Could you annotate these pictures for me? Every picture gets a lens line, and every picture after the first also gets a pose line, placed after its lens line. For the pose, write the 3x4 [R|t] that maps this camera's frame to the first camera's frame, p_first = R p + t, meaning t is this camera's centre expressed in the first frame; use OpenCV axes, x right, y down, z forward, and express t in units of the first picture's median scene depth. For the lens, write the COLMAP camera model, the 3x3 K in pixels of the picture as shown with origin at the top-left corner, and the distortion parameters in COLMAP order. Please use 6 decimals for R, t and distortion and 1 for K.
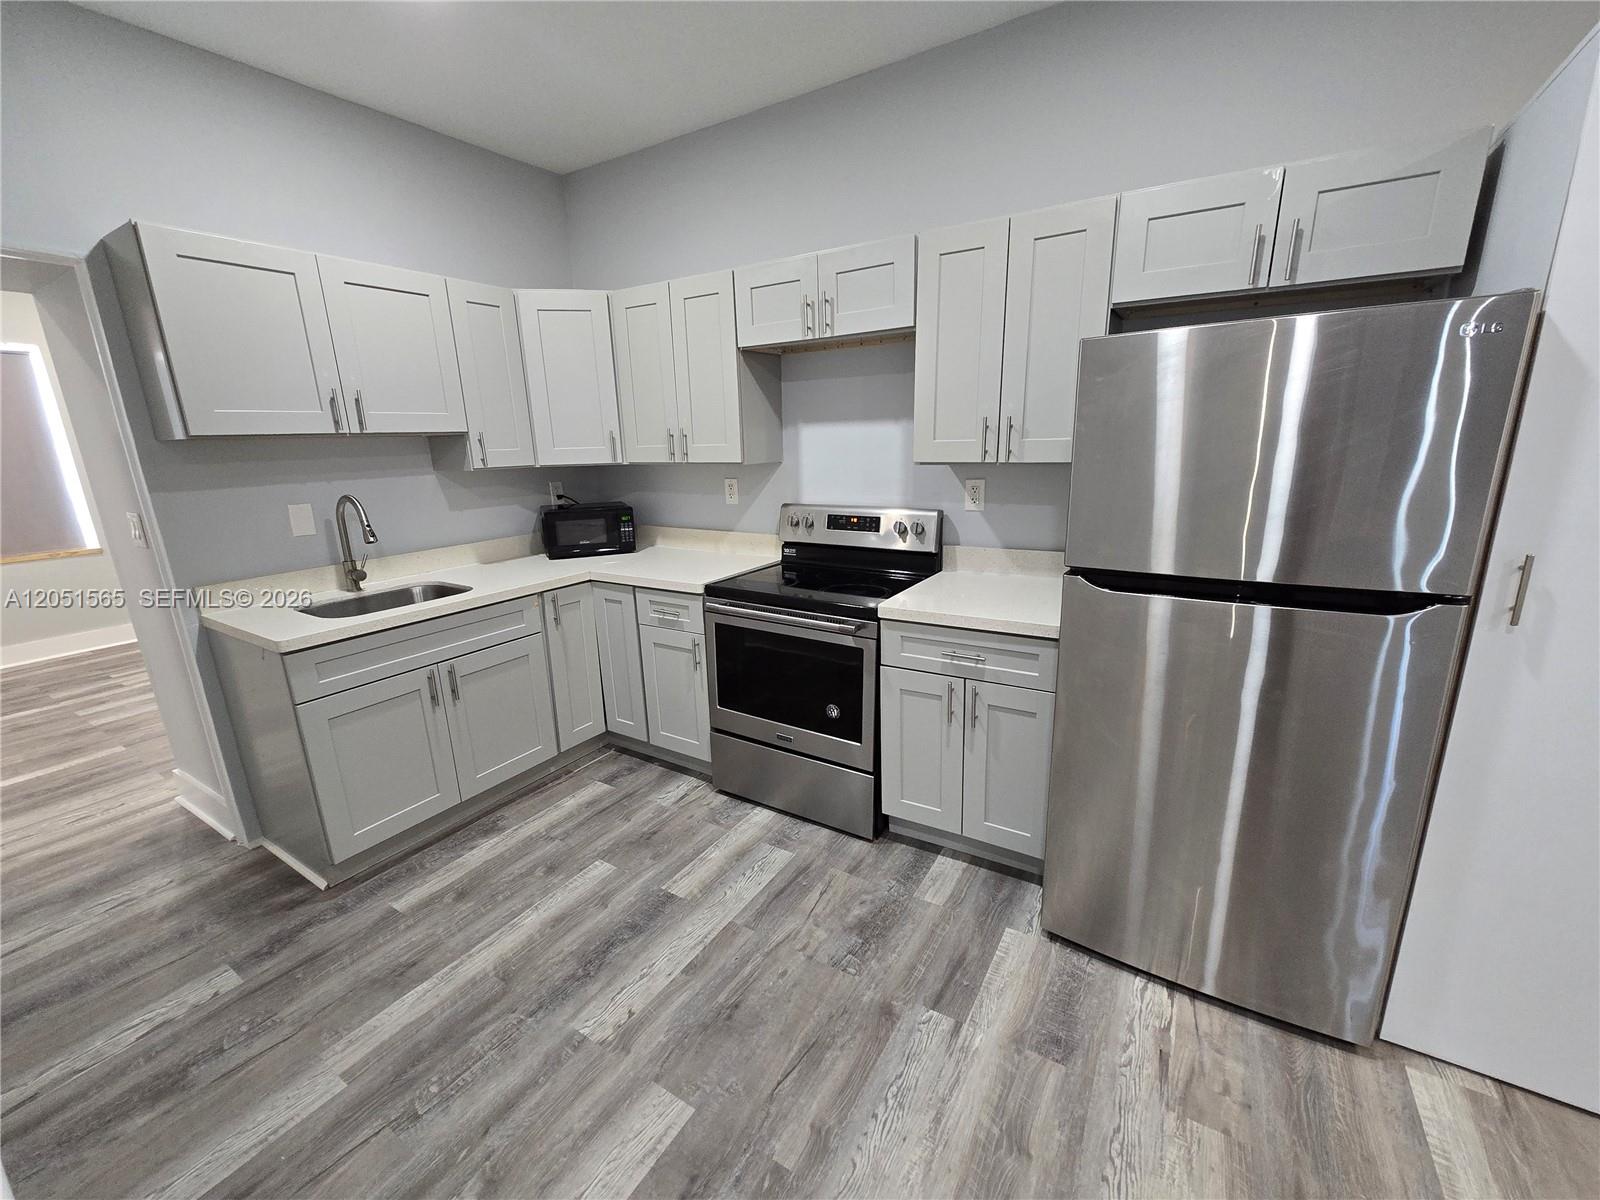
lens RADIAL K [[651.2, 0, 795.1], [0, 651.2, 608.6], [0, 0, 1]] dist [-0.000778, -0.000186]
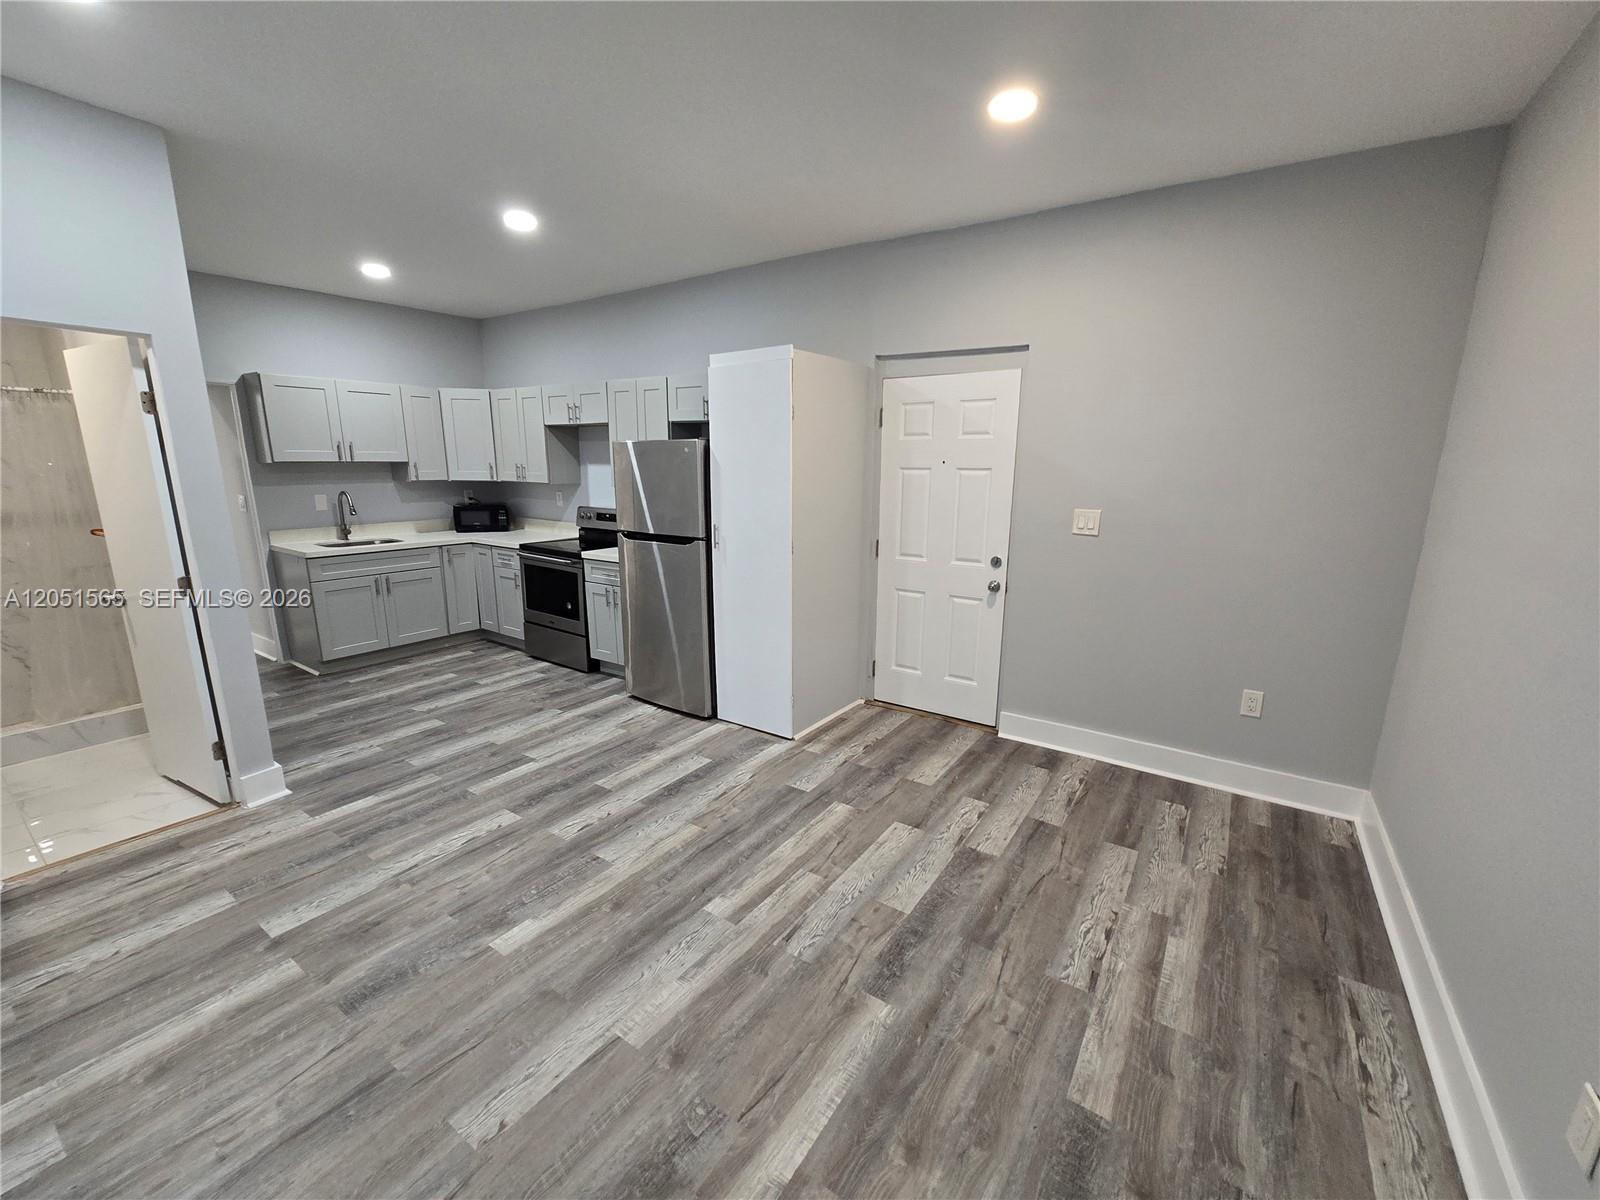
lens RADIAL K [[651.2, 0, 795.1], [0, 651.2, 608.6], [0, 0, 1]] dist [-0.000778, -0.000186]
pose [[0.998547, 0.044937, -0.029750, 0.829934], [-0.045893, 0.998425, -0.032271, 0.200377], [0.028253, 0.033590, 0.999036, -1.019223]]
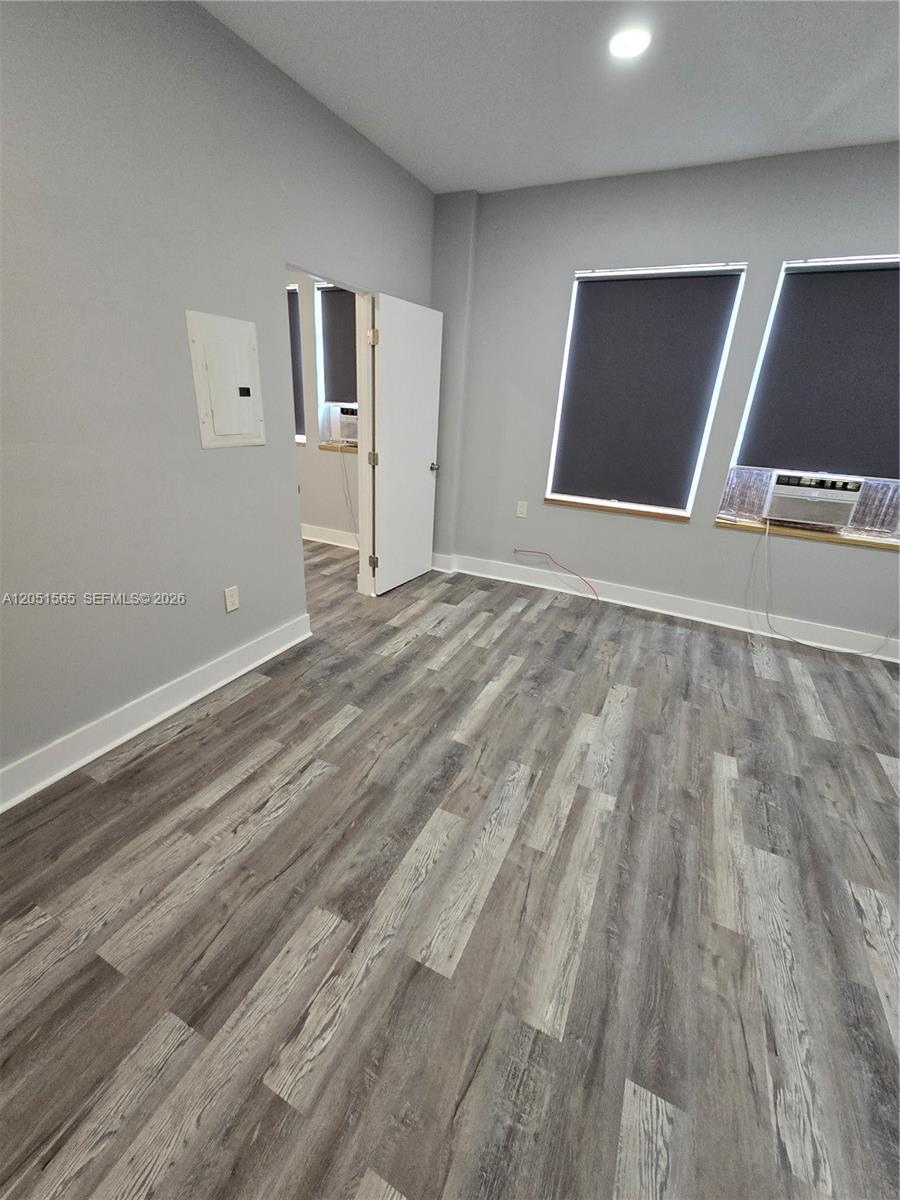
lens RADIAL K [[491.9, 0, 443.2], [0, 491.9, 596.8], [0, 0, 1]] dist [-0.002545, 0.000029]
pose [[-0.994422, 0.022184, -0.103120, 1.053800], [-0.044234, 0.799805, 0.598628, -0.137725], [0.095756, 0.599850, -0.794362, 0.385091]]
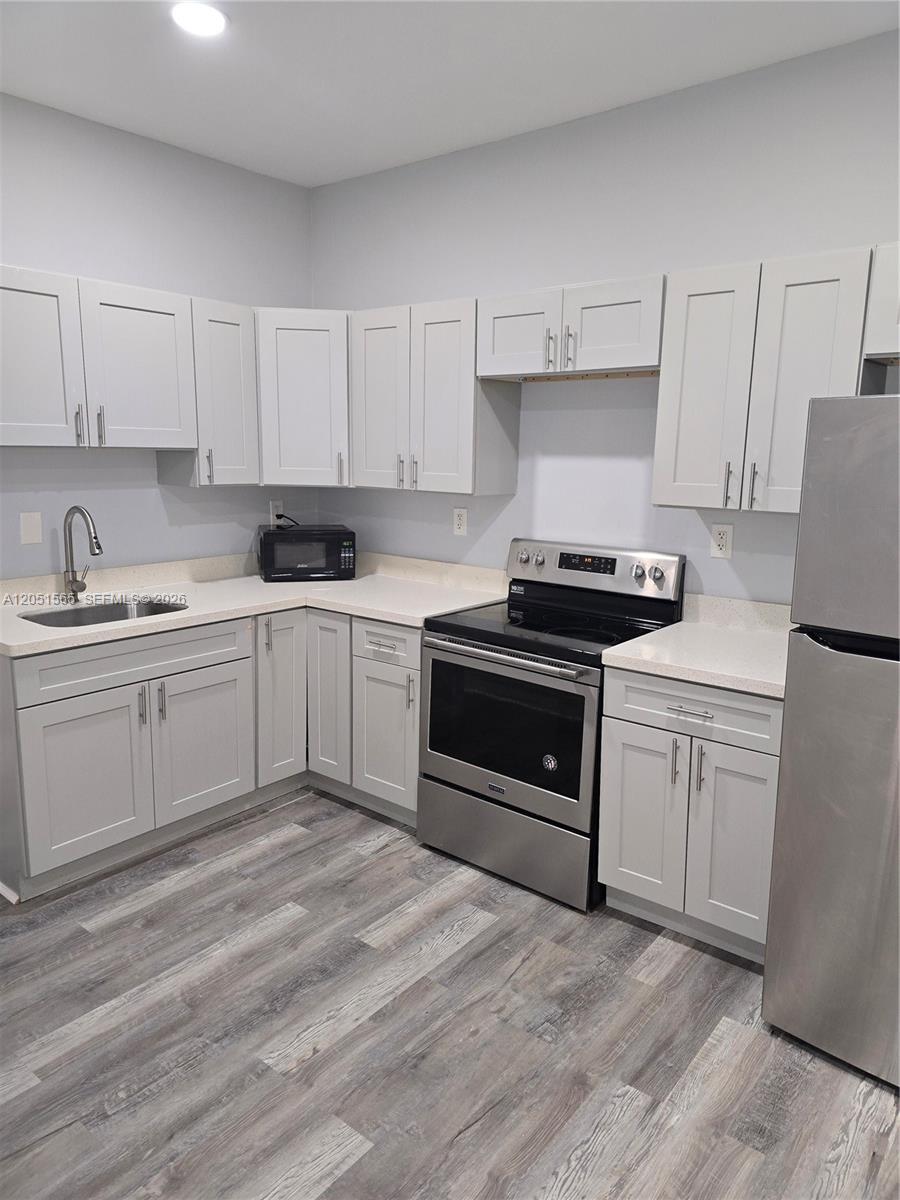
lens RADIAL K [[805.6, 0, 453.3], [0, 805.6, 591.8], [0, 0, 1]] dist [0.063065, -0.057196]
pose [[0.992368, 0.062943, -0.106038, 0.028411], [-0.071379, 0.994416, -0.077727, 0.013996], [0.100553, 0.084703, 0.991320, -0.183048]]
